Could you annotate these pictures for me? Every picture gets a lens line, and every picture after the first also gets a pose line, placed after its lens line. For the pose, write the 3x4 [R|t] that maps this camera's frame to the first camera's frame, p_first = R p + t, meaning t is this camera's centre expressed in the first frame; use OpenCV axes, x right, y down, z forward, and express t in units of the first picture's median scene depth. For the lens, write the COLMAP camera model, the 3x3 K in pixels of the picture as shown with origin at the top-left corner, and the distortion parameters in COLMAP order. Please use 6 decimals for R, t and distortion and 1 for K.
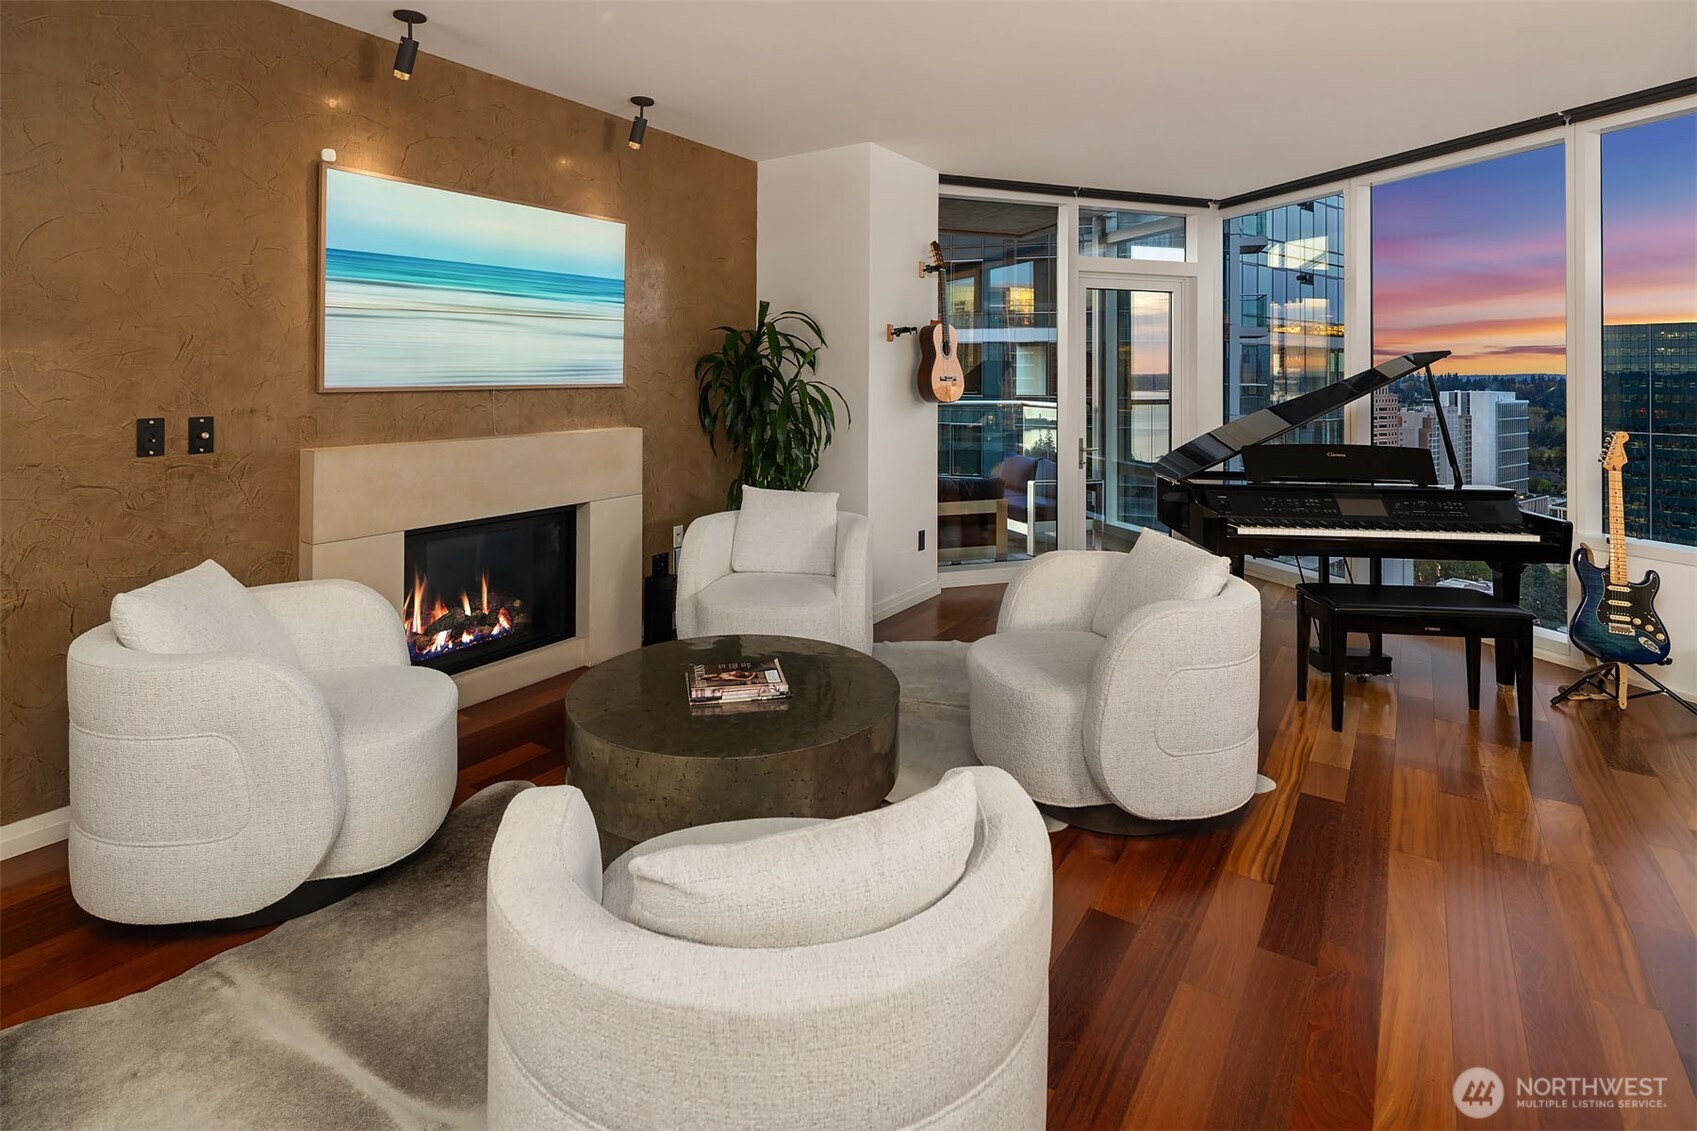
lens RADIAL K [[838.3, 0, 845.7], [0, 838.3, 374.9], [0, 0, 1]] dist [-0.000340, -0.000465]
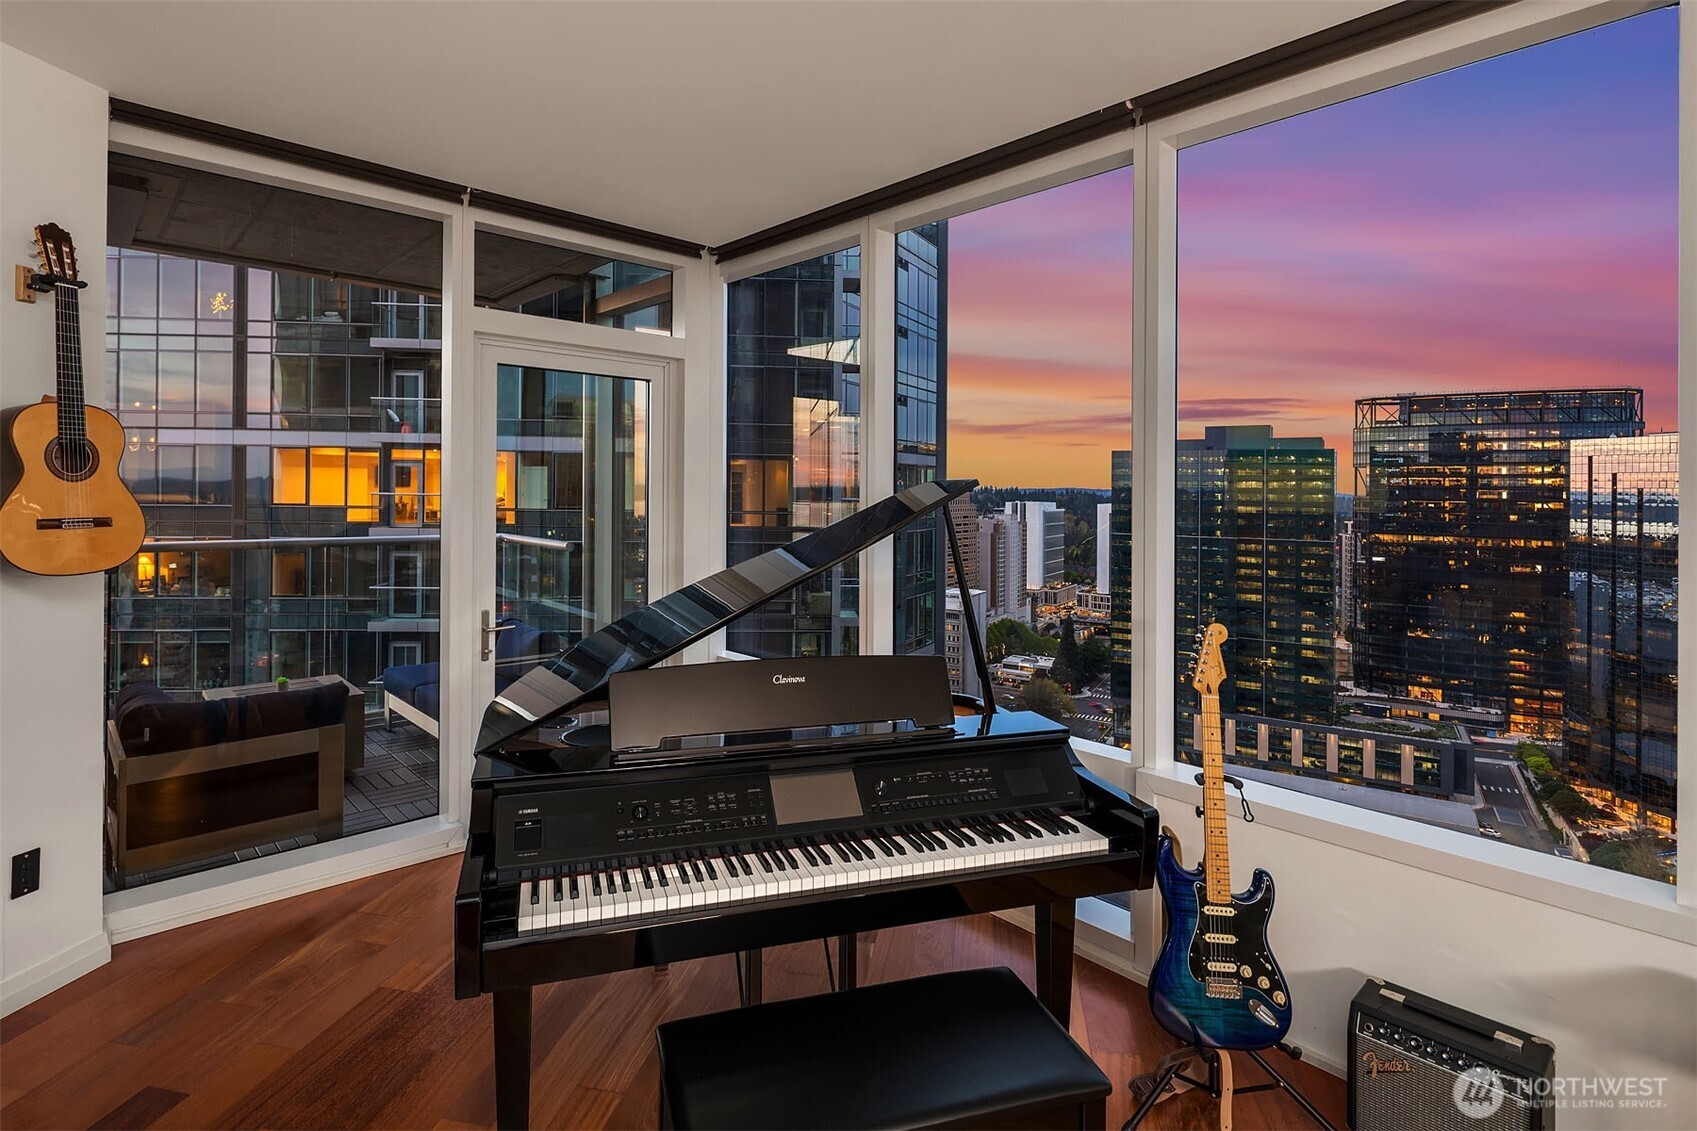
lens RADIAL K [[833.9, 0, 836.3], [0, 833.9, 488.0], [0, 0, 1]] dist [0.002474, -0.000398]
pose [[0.914331, 0.006825, 0.404911, 0.444594], [-0.007950, 0.999968, 0.001099, -0.025105], [-0.404891, -0.004224, 0.914355, 0.573114]]
